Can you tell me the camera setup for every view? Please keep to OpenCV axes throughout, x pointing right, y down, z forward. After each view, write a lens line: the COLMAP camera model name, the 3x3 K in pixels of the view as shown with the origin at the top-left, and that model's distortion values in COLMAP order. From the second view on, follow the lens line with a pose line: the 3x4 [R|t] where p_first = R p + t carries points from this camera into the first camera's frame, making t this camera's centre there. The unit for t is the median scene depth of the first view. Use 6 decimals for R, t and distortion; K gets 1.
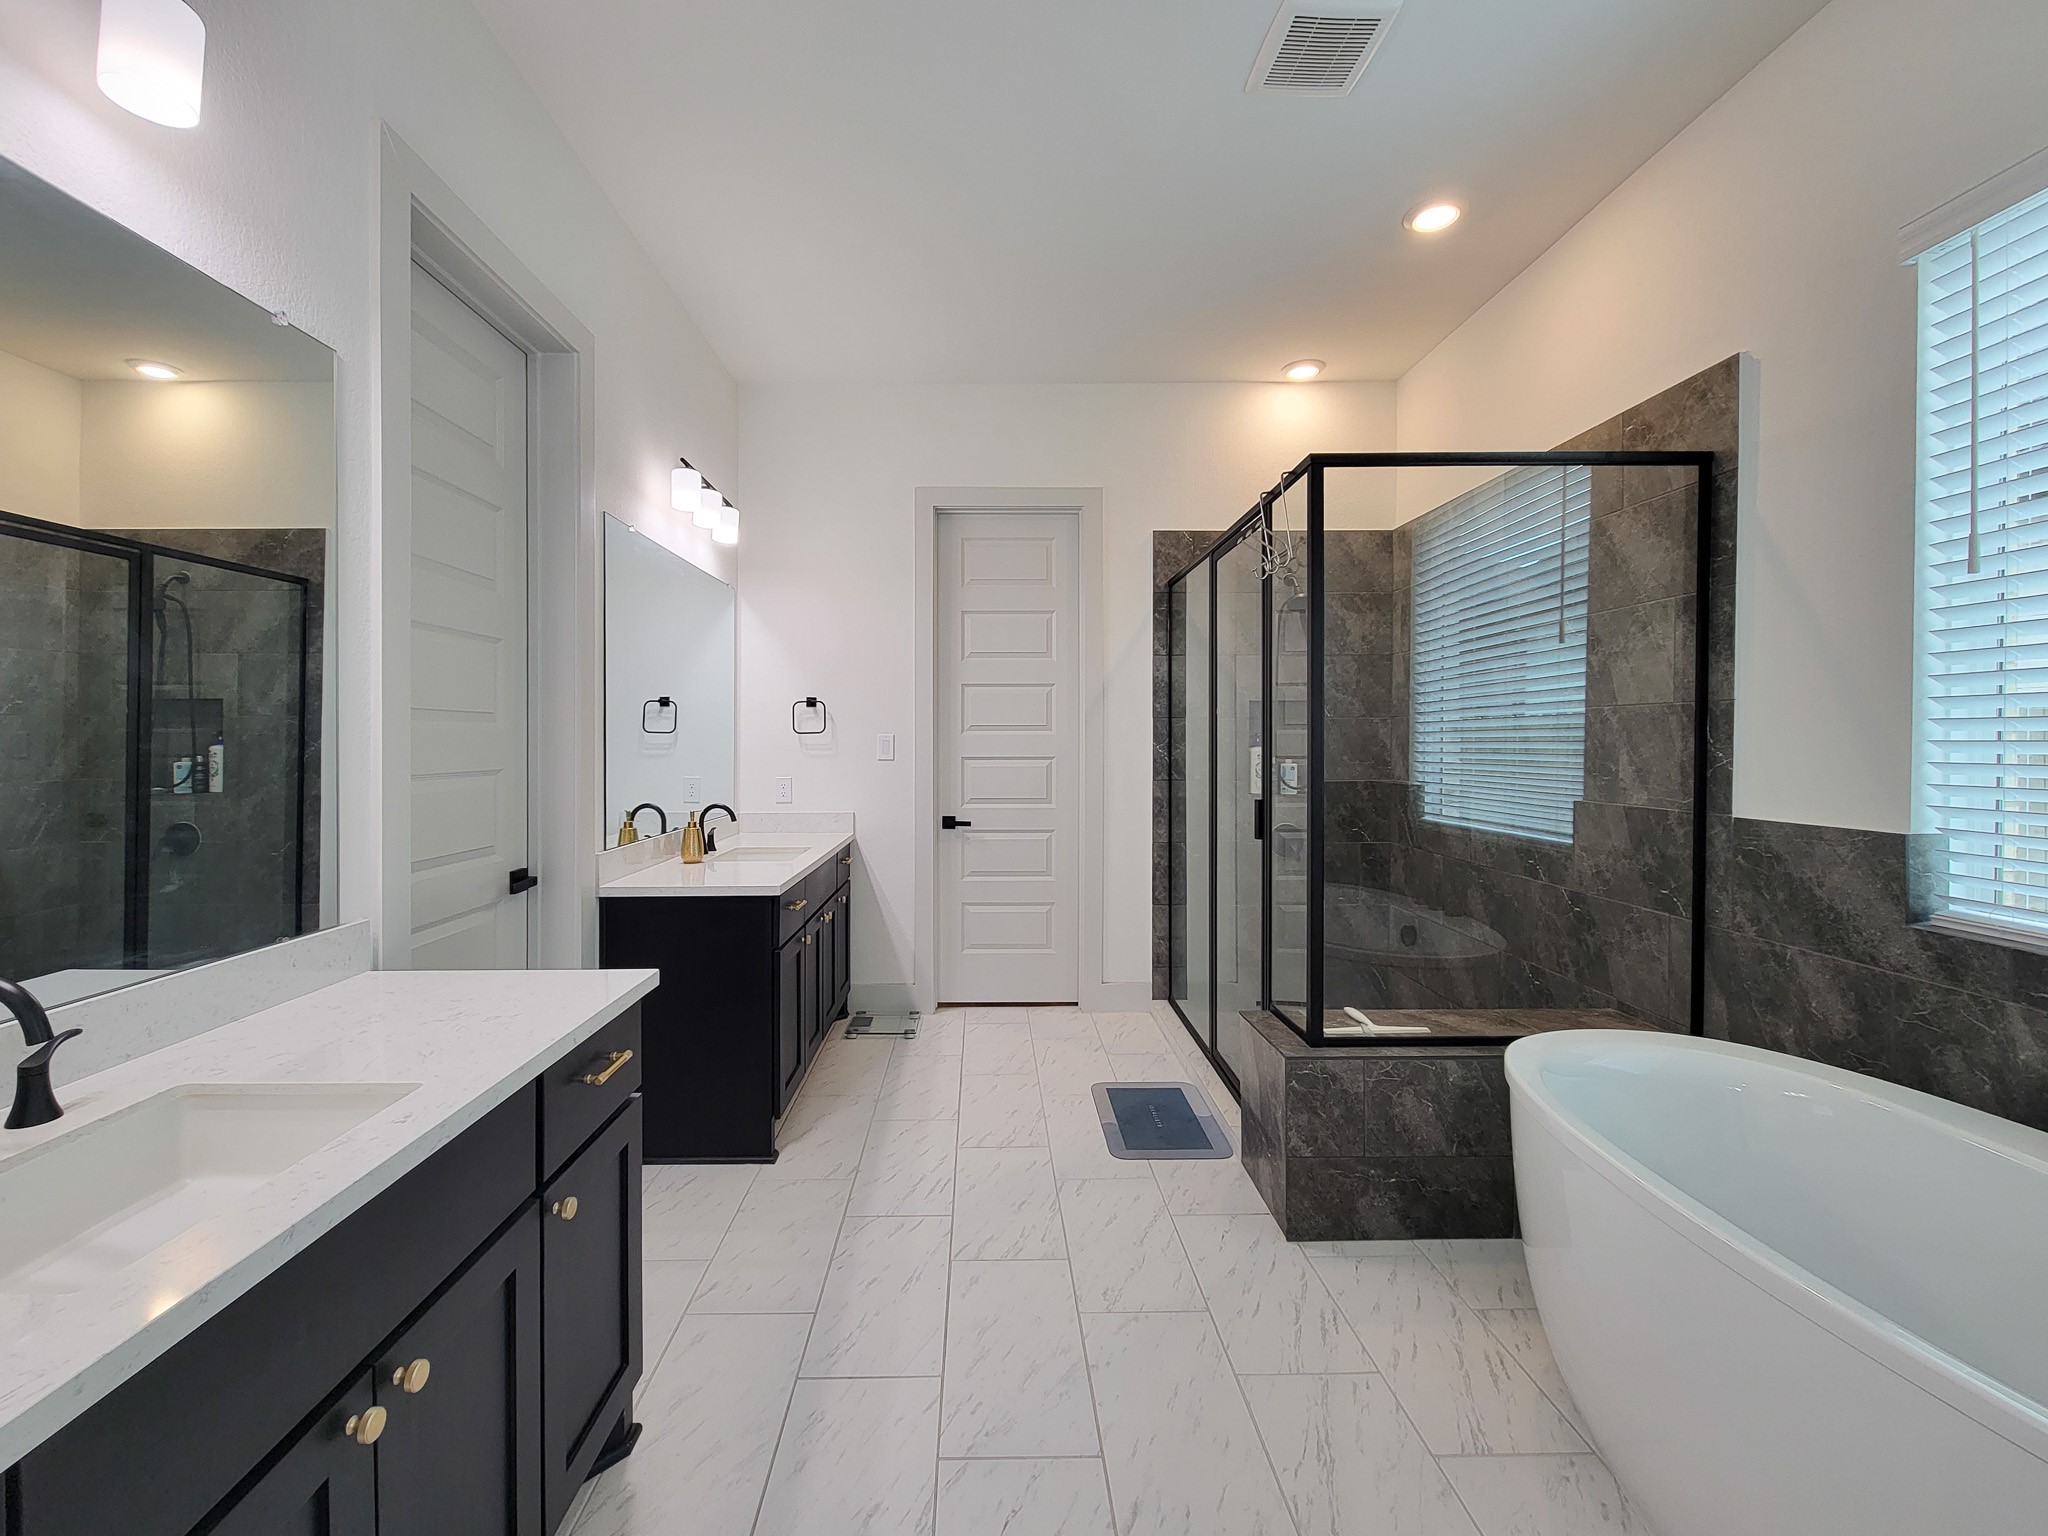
lens RADIAL K [[852.1, 0, 987.9], [0, 852.1, 743.8], [0, 0, 1]] dist [0.003868, -0.001348]
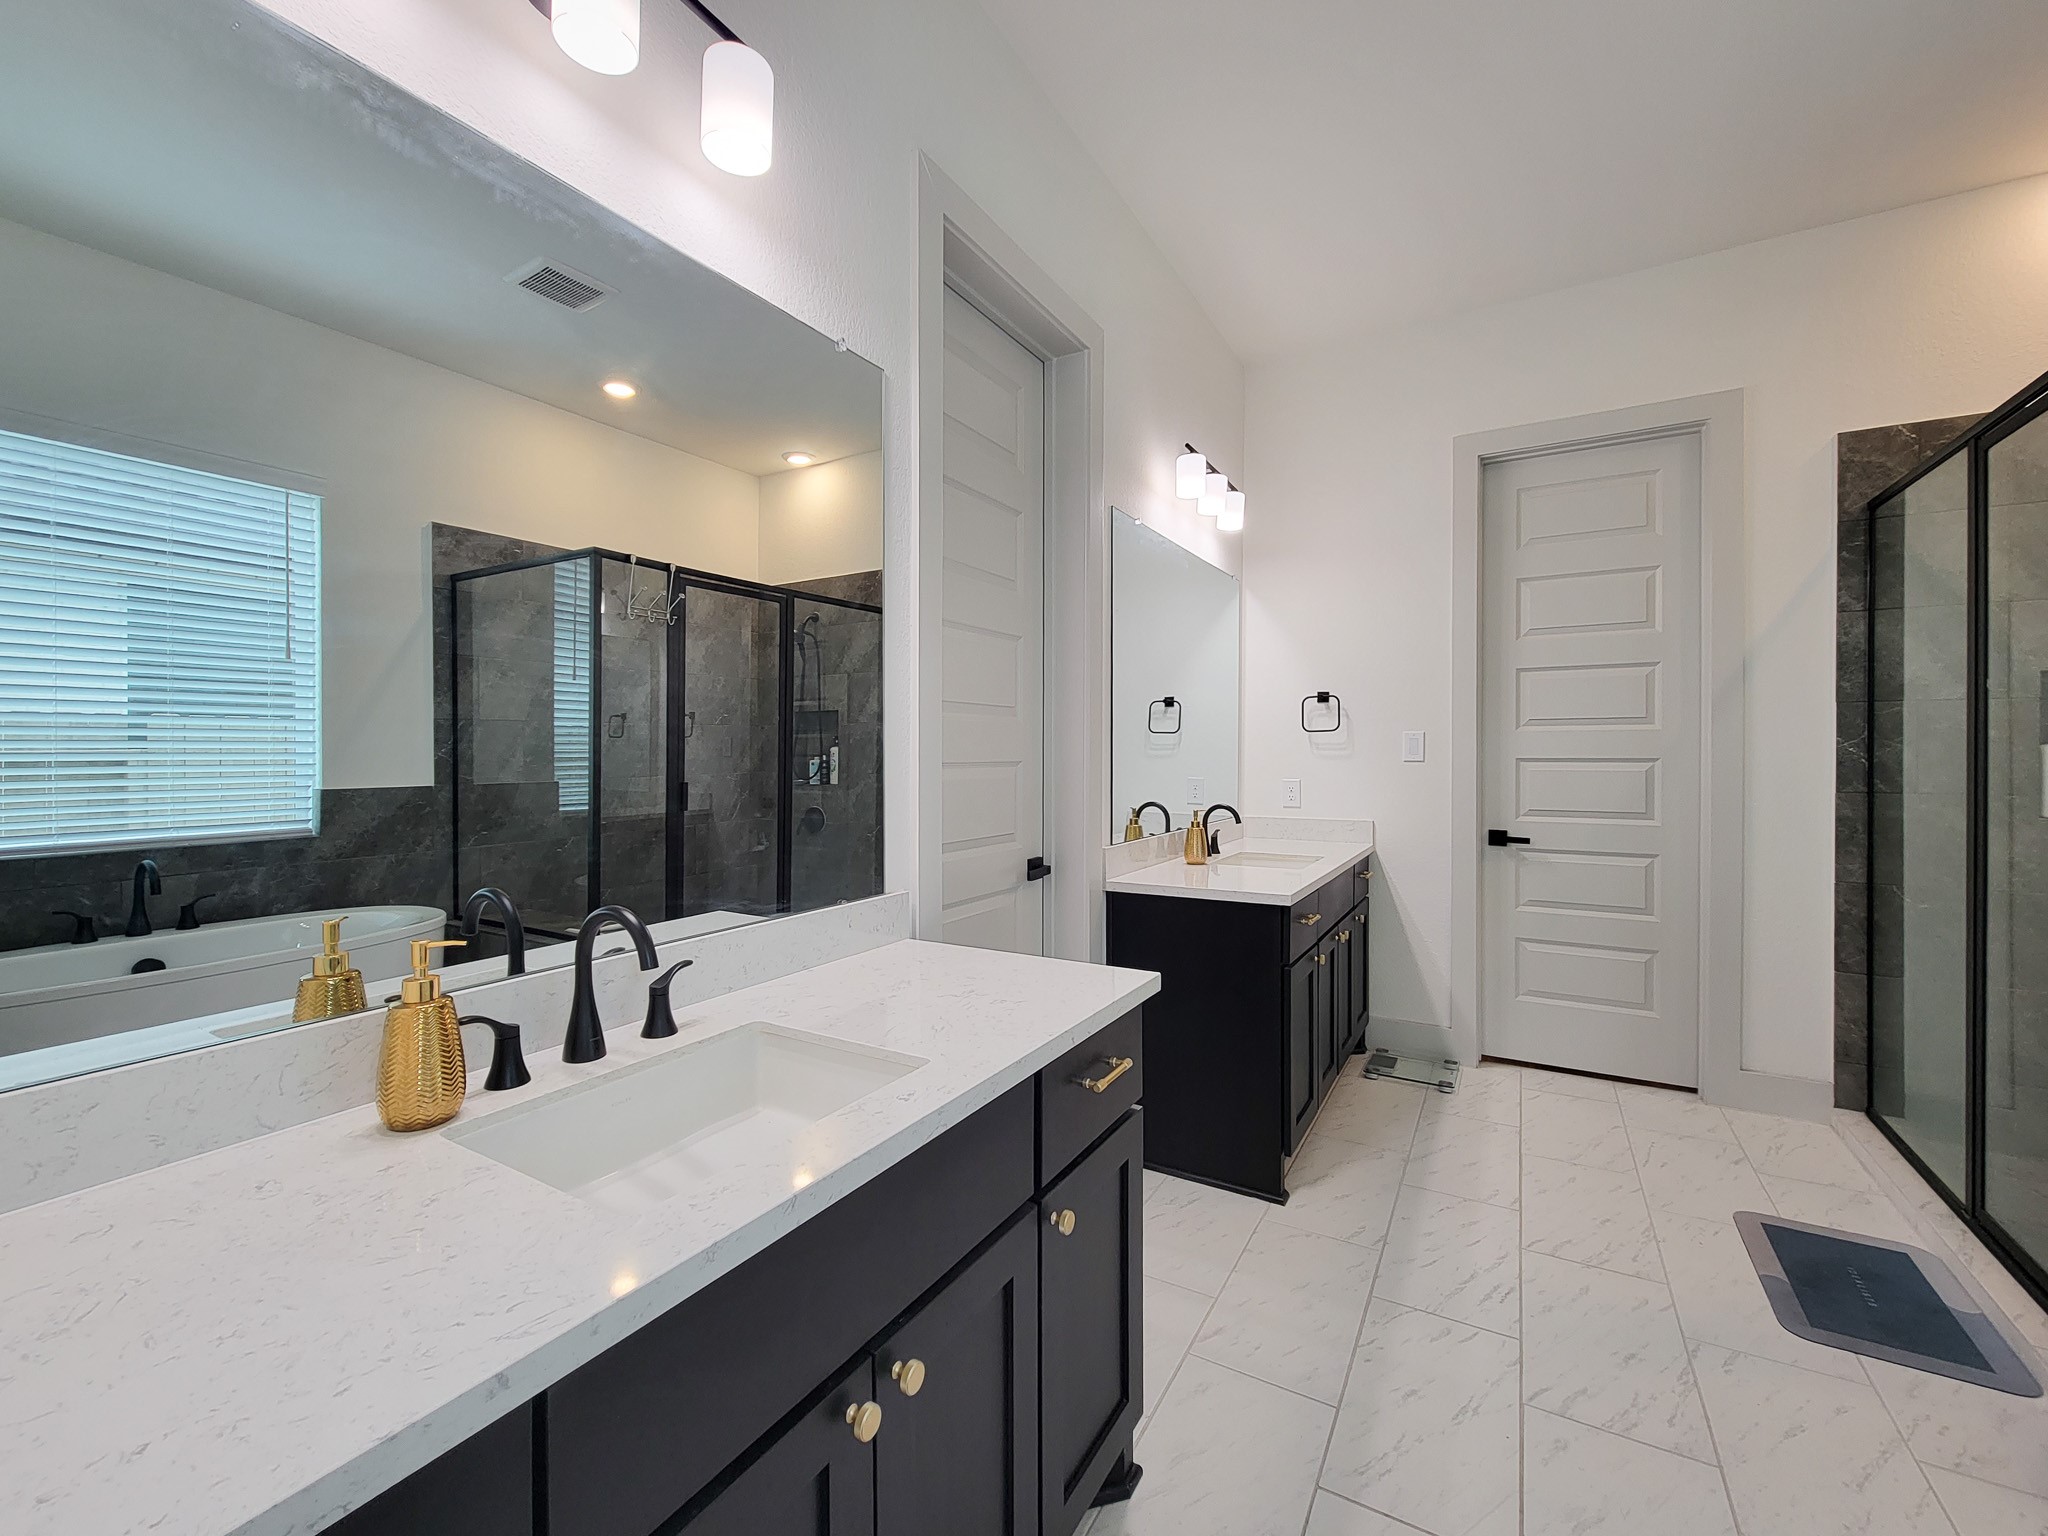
lens RADIAL K [[852.1, 0, 1016.3], [0, 852.1, 756.3], [0, 0, 1]] dist [0.003868, -0.001348]
pose [[0.856971, 0.002389, -0.515359, -0.030888], [-0.001578, 0.999997, 0.002012, 0.019646], [0.515362, -0.000911, 0.856972, 0.088140]]
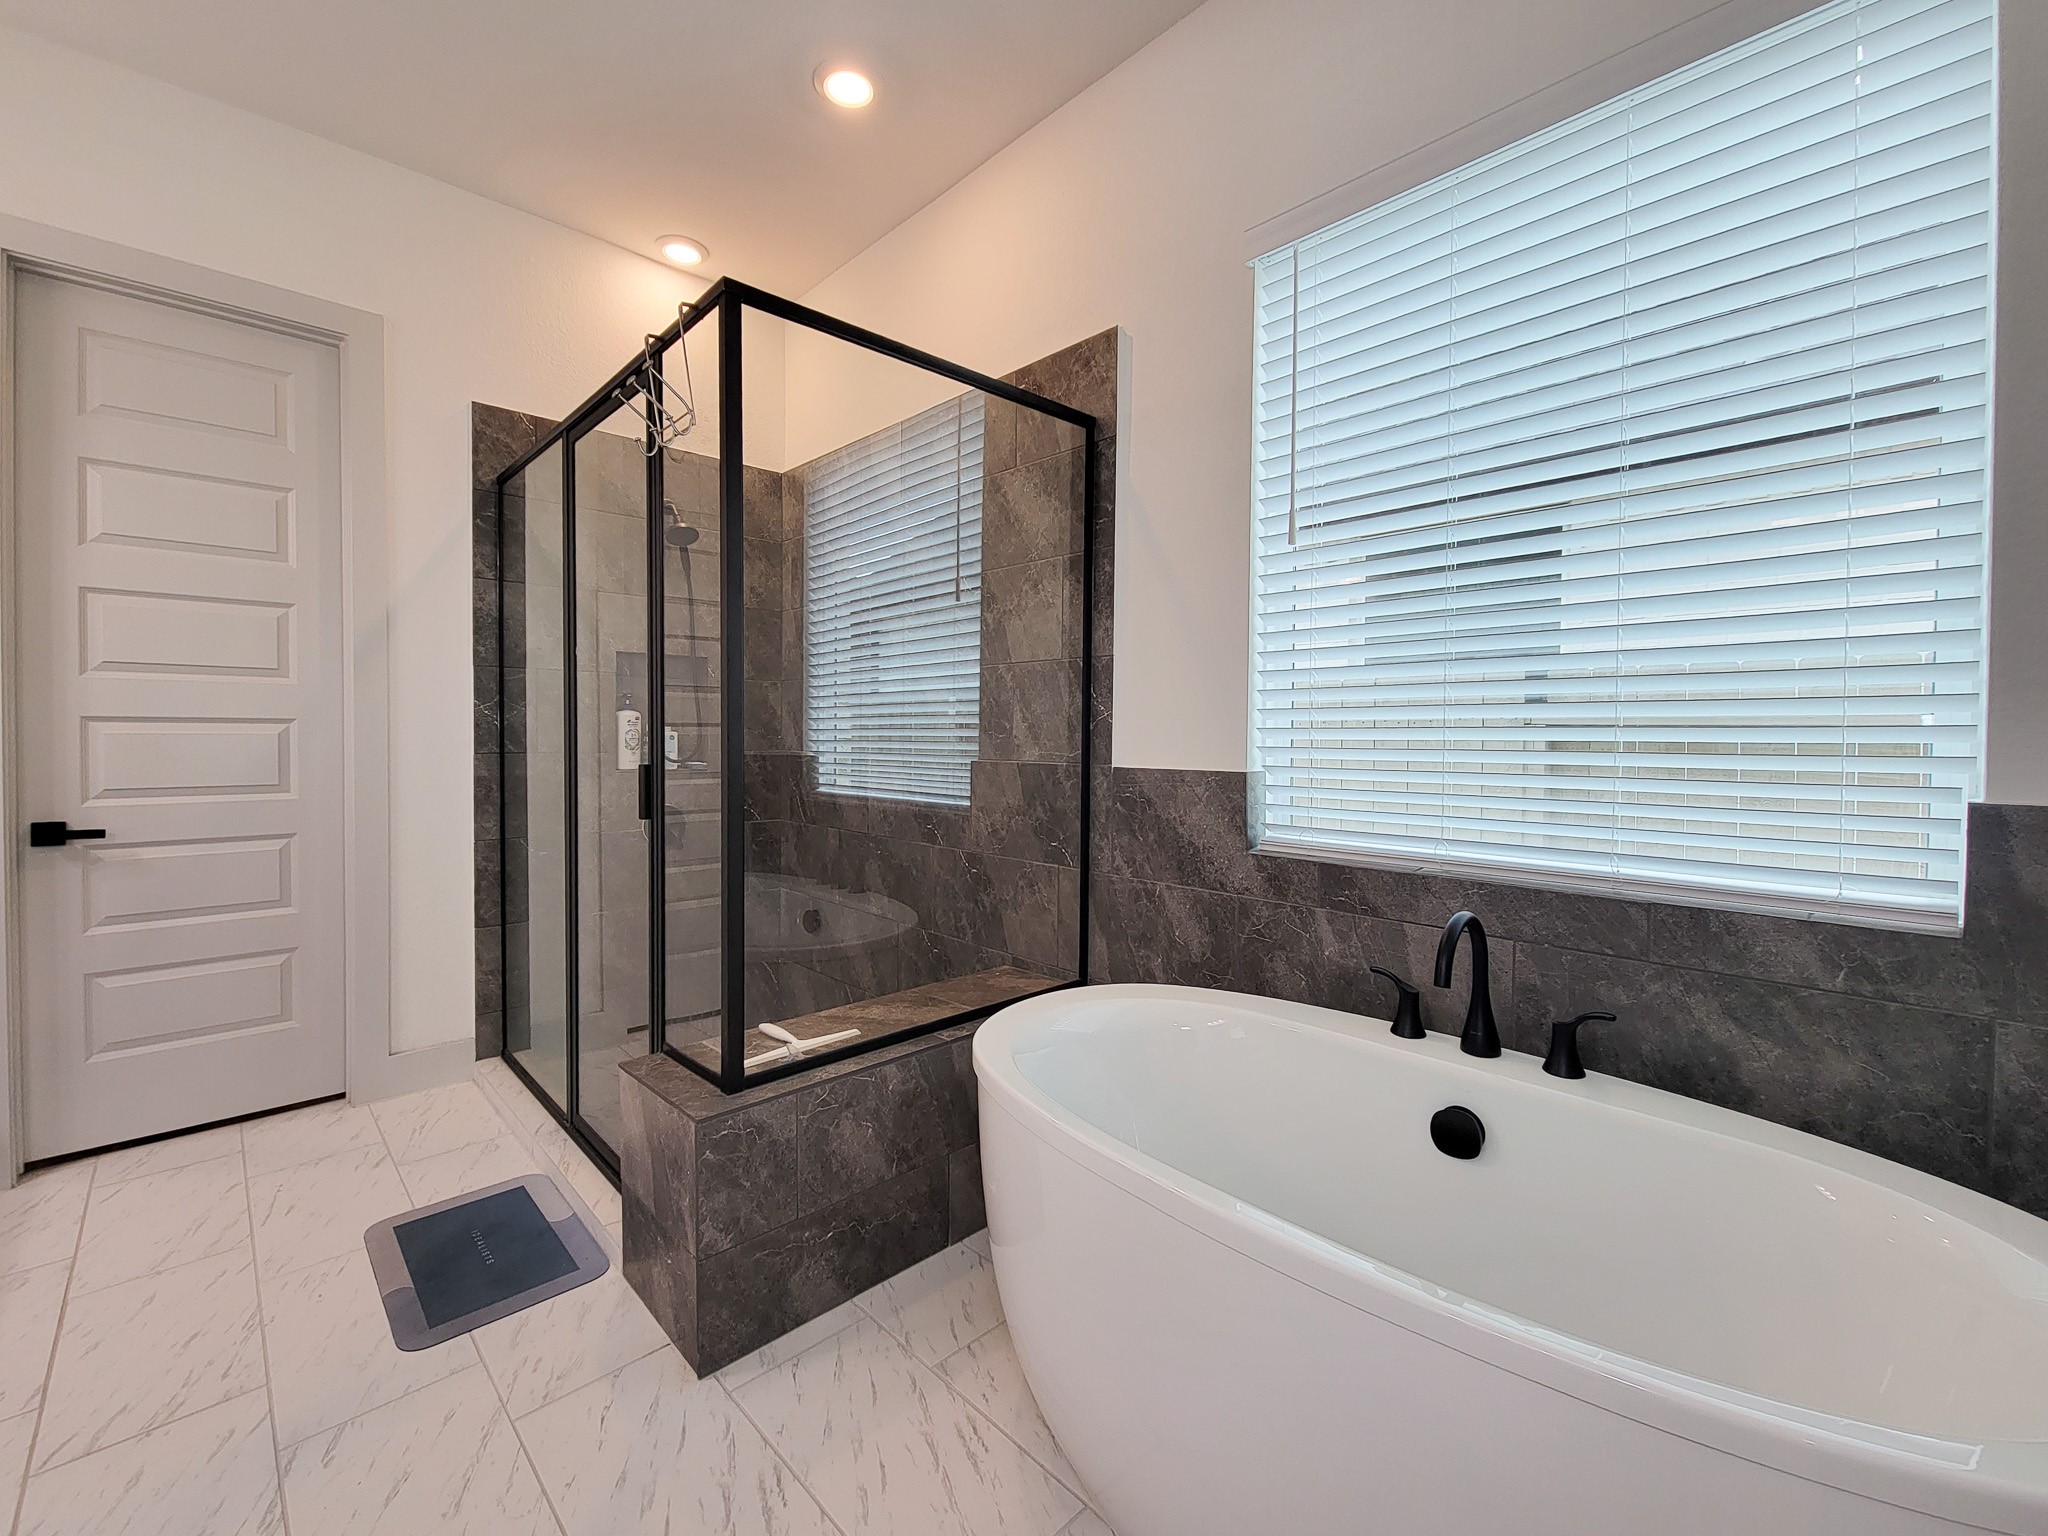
lens RADIAL K [[852.1, 0, 1009.9], [0, 852.1, 755.3], [0, 0, 1]] dist [0.003868, -0.001348]
pose [[0.731048, -0.010751, 0.682241, 0.051277], [-0.003878, 0.999794, 0.019911, 0.042277], [-0.682315, -0.017201, 0.730856, 0.262412]]
